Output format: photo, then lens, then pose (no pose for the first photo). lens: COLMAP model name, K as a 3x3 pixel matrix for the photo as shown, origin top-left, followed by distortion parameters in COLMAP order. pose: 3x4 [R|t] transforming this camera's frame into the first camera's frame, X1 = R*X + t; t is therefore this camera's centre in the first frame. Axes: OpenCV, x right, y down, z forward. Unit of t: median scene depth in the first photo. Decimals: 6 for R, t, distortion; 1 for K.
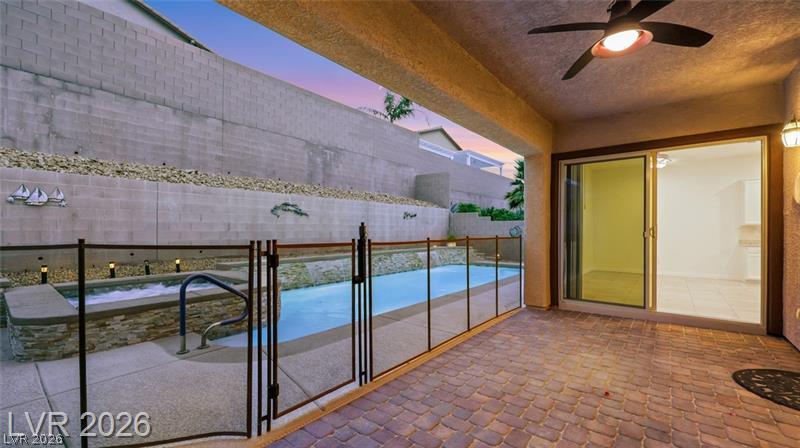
lens RADIAL K [[331.6, 0, 400.0], [0, 331.6, 224.0], [0, 0, 1]] dist [0.000705, 0.000029]
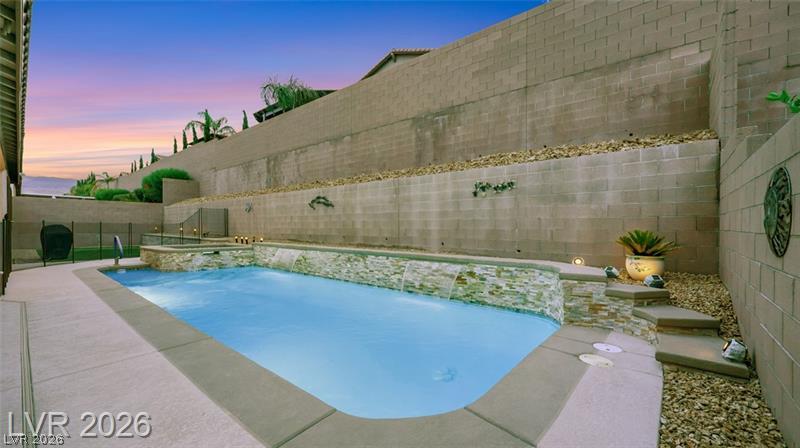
lens RADIAL K [[324.5, 0, 398.2], [0, 324.5, 220.6], [0, 0, 1]] dist [-0.000105, -0.000043]
pose [[-0.027061, -0.018235, -0.999467, 0.763241], [0.013278, 0.999739, -0.018600, 0.043550], [0.999546, -0.013775, -0.026812, 1.336274]]
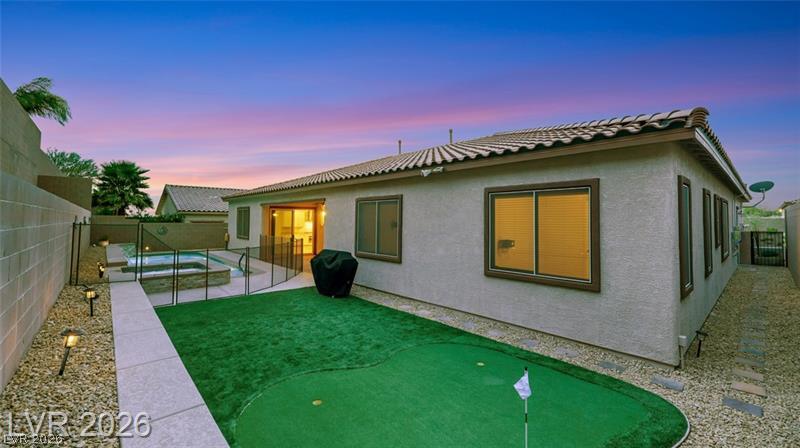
lens RADIAL K [[326.4, 0, 398.4], [0, 326.4, 209.8], [0, 0, 1]] dist [-0.001081, -0.000153]
pose [[0.156462, 0.030774, 0.987204, -1.409870], [-0.021480, 0.999384, -0.027749, -0.078424], [-0.987450, -0.016864, 0.157027, -0.368681]]
